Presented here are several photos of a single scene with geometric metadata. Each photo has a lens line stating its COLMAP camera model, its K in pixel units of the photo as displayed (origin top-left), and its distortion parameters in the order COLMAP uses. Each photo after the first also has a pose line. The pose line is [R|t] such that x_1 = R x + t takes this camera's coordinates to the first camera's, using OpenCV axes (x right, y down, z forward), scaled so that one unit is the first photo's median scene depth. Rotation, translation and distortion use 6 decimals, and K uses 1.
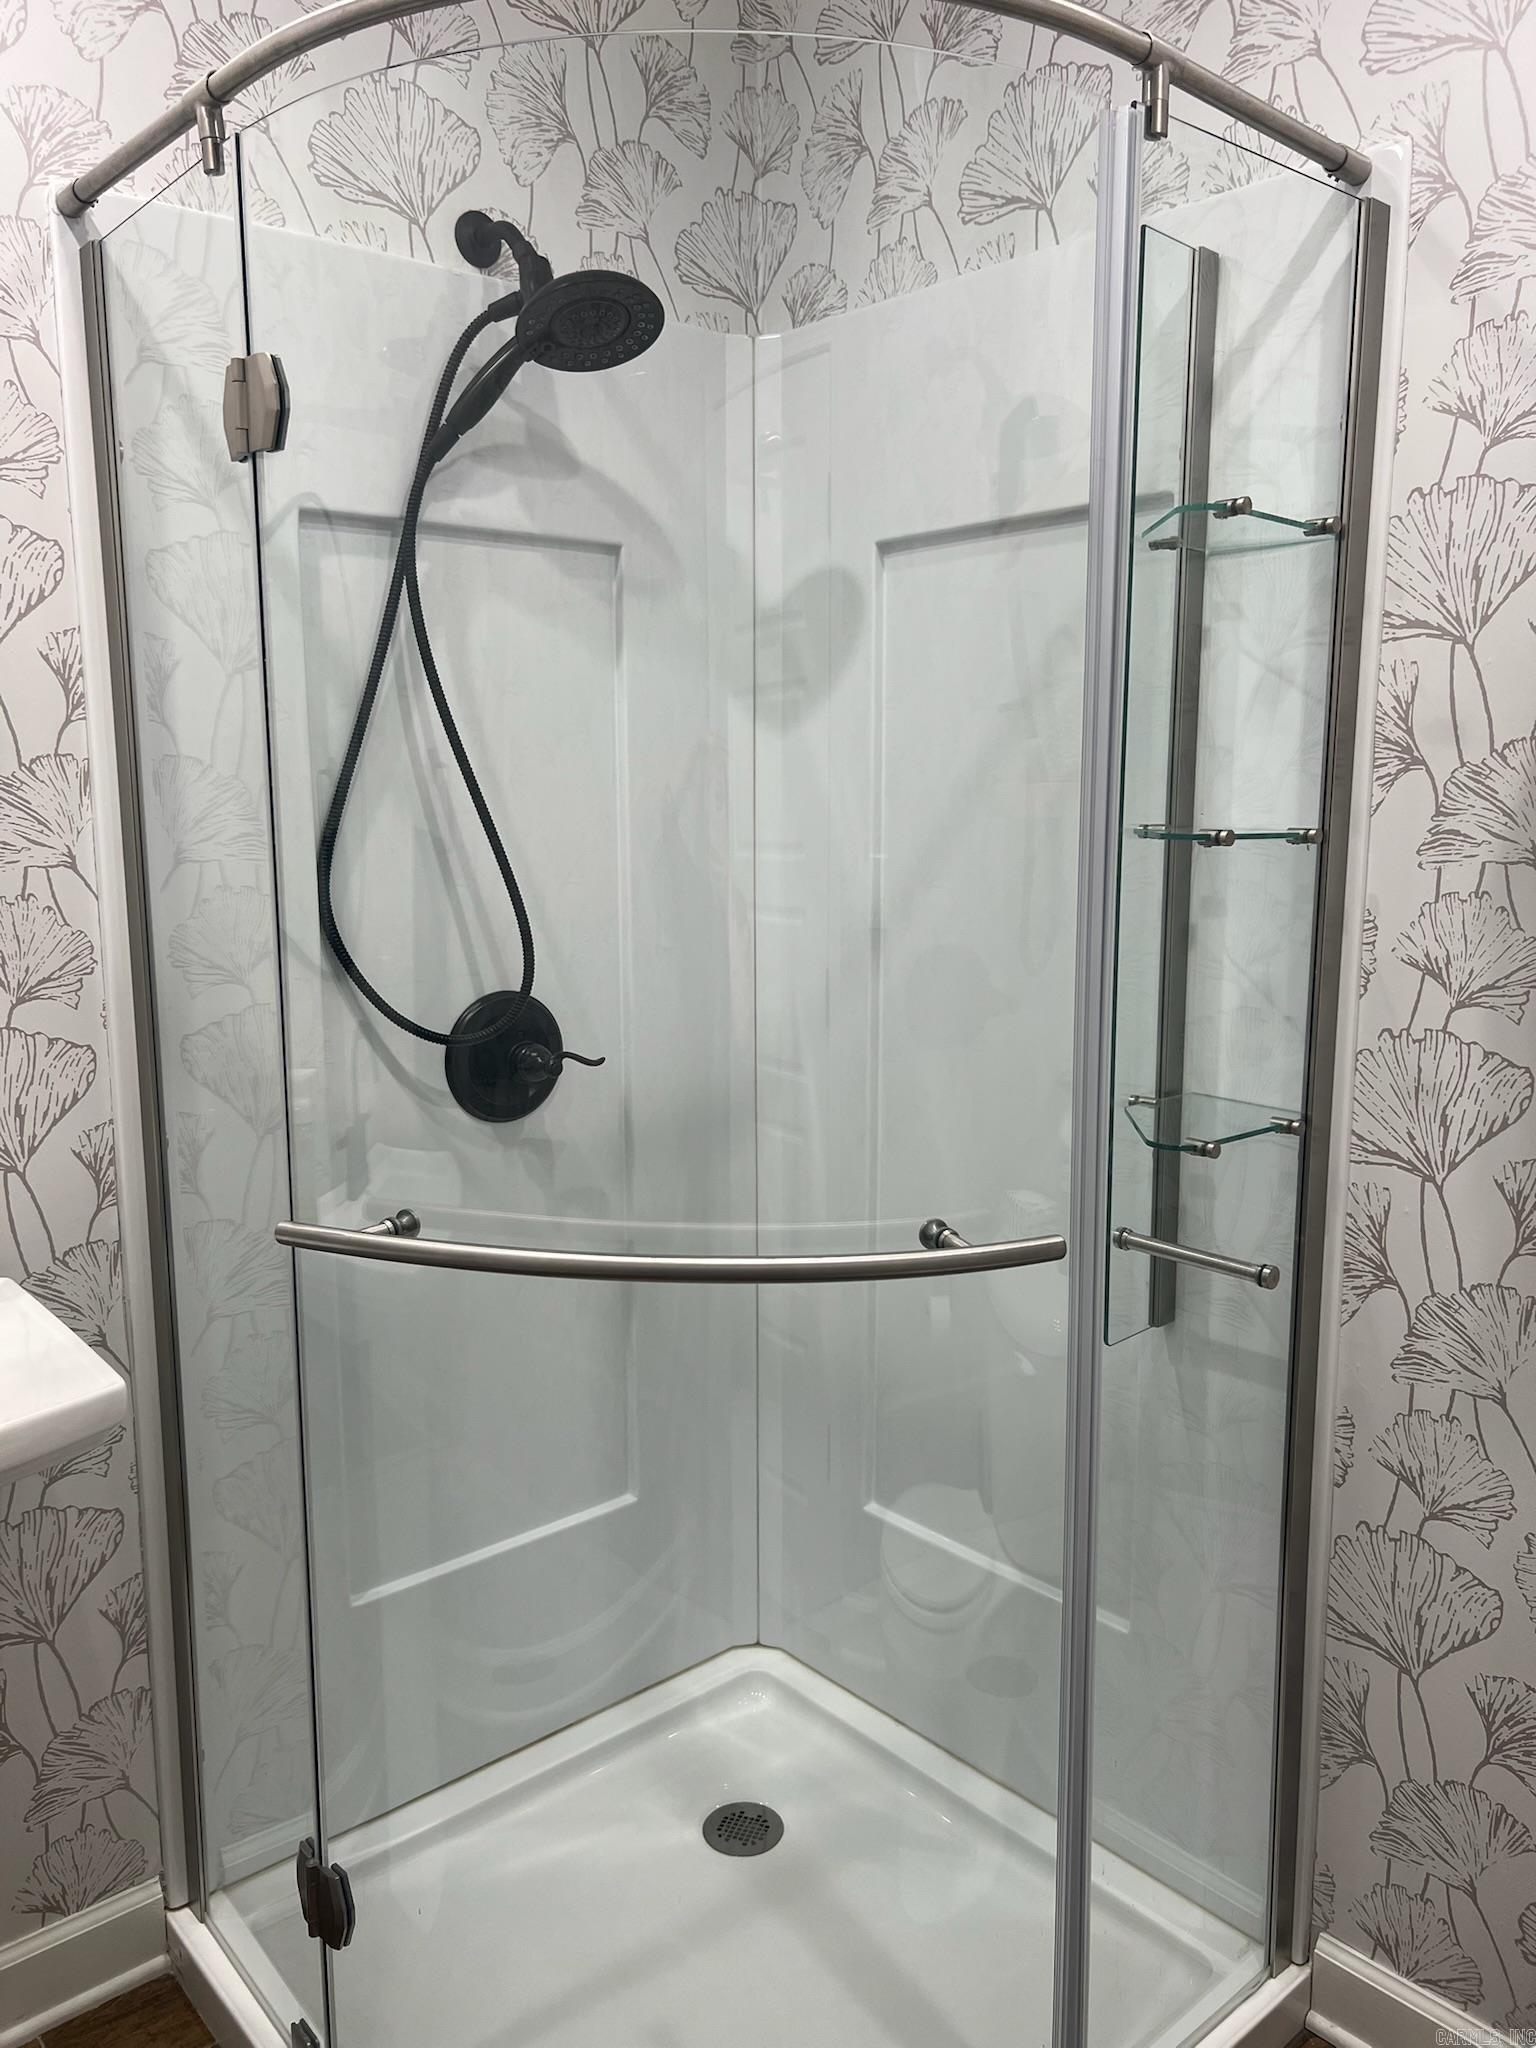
lens RADIAL K [[1547.3, 0, 763.7], [0, 1547.3, 1016.7], [0, 0, 1]] dist [0.052080, -0.061809]
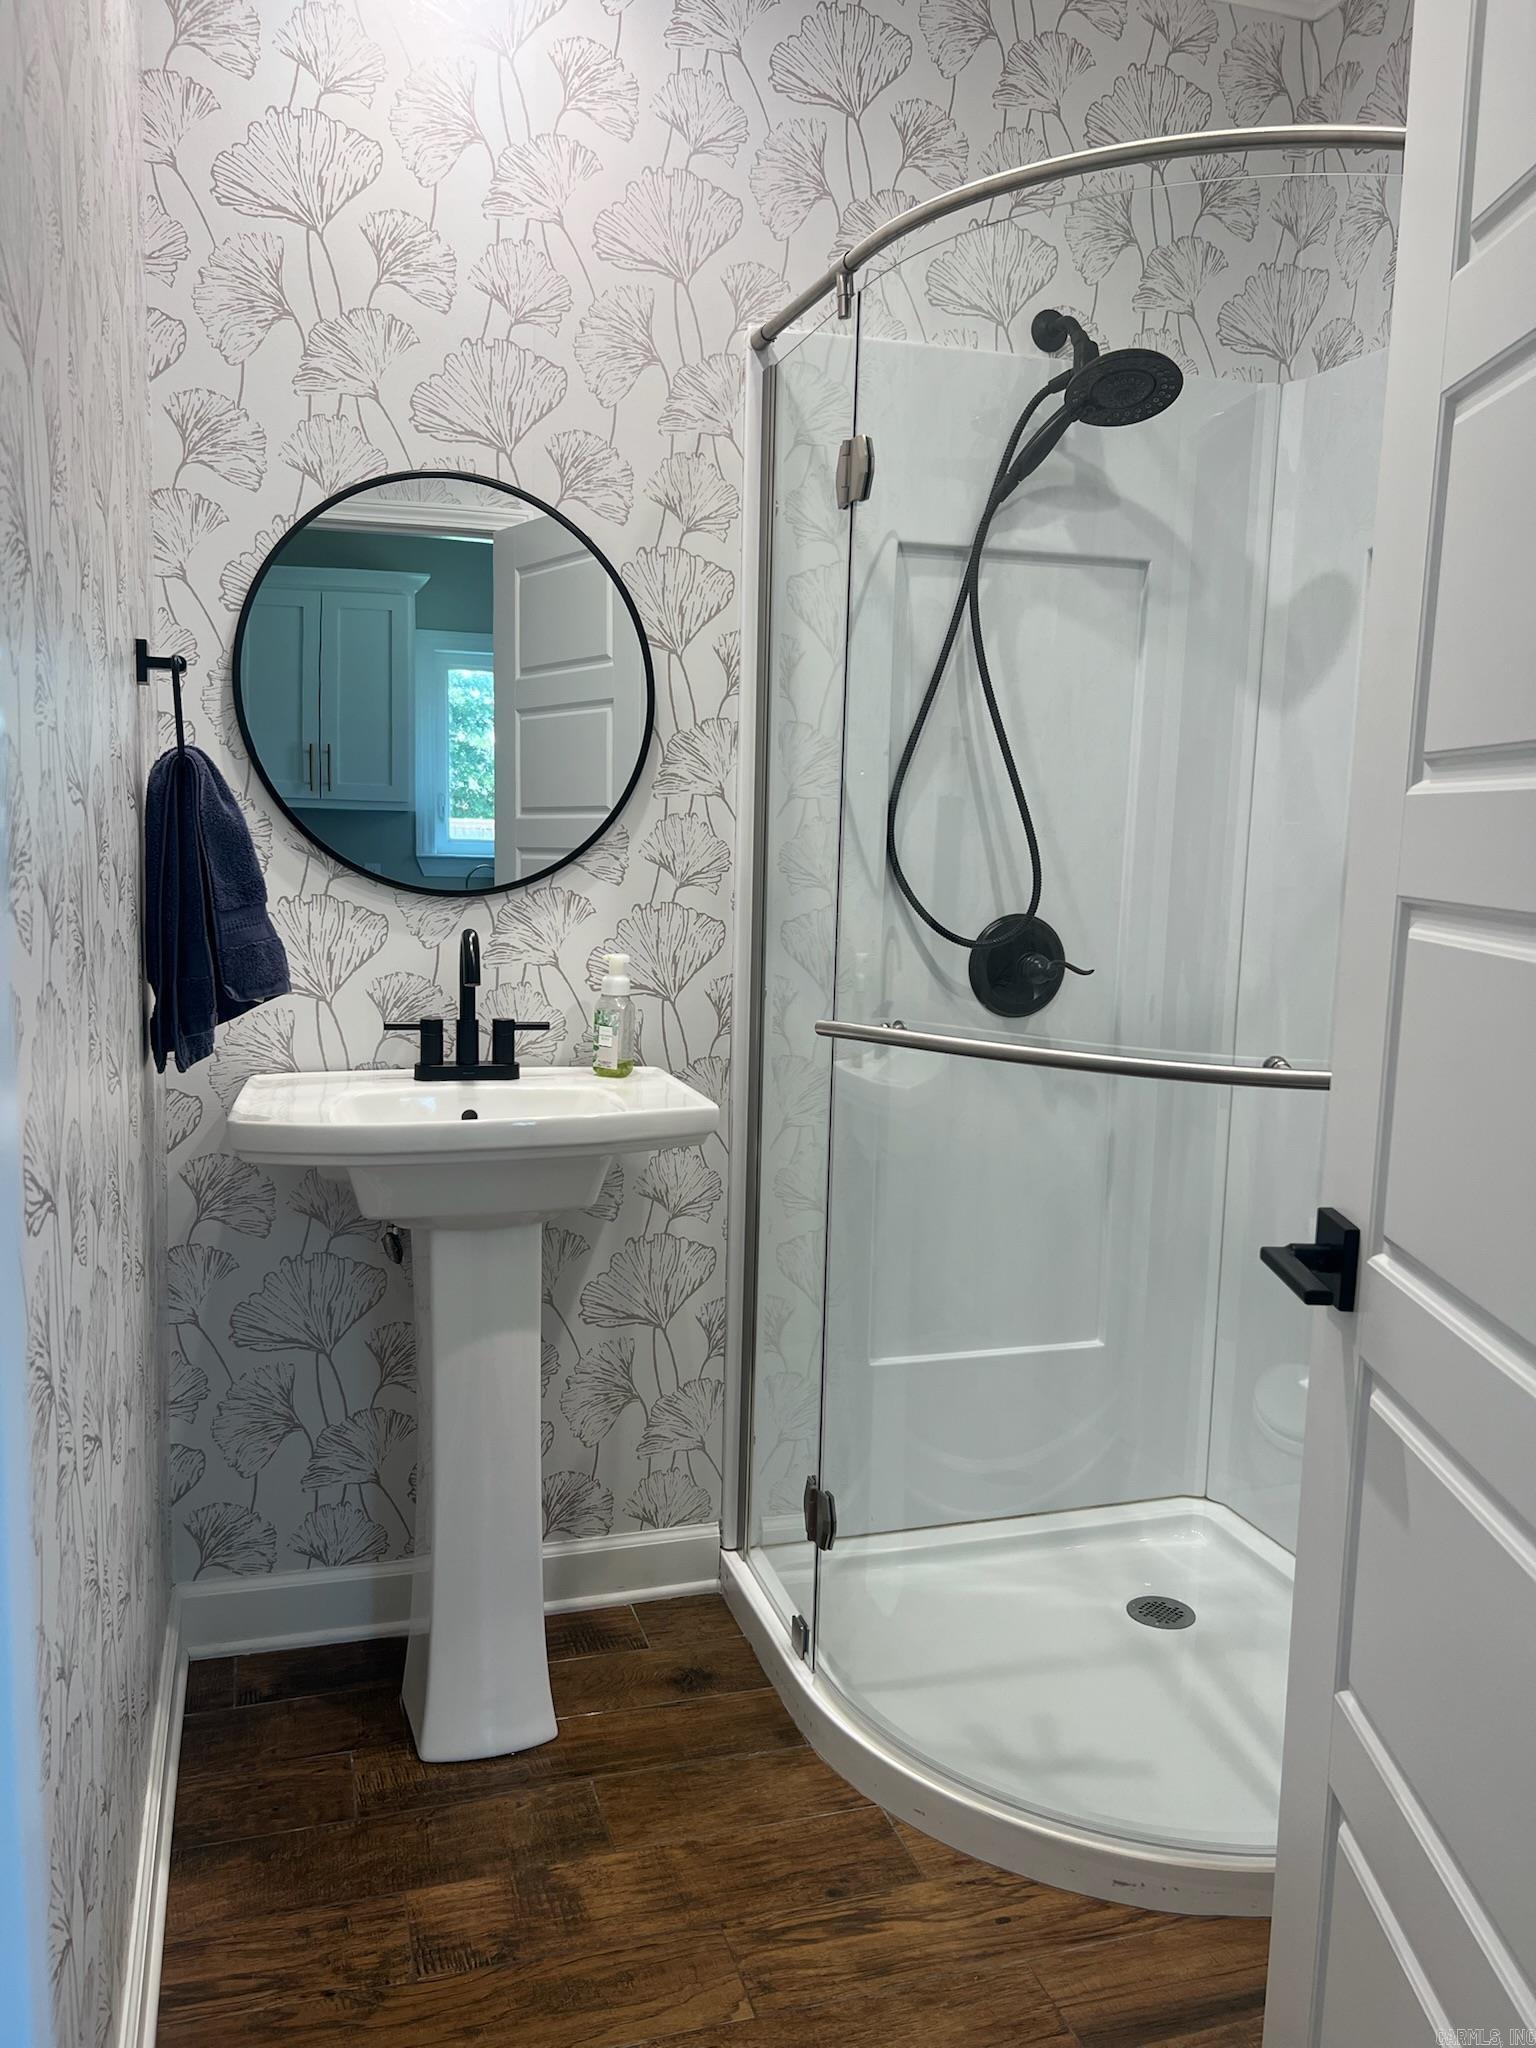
lens RADIAL K [[1547.3, 0, 754.5], [0, 1547.3, 1018.0], [0, 0, 1]] dist [0.052080, -0.061809]
pose [[0.916833, 0.074945, -0.392174, 0.152548], [-0.085554, 0.996287, -0.009617, 0.111671], [0.389997, 0.042369, 0.919841, -0.281384]]
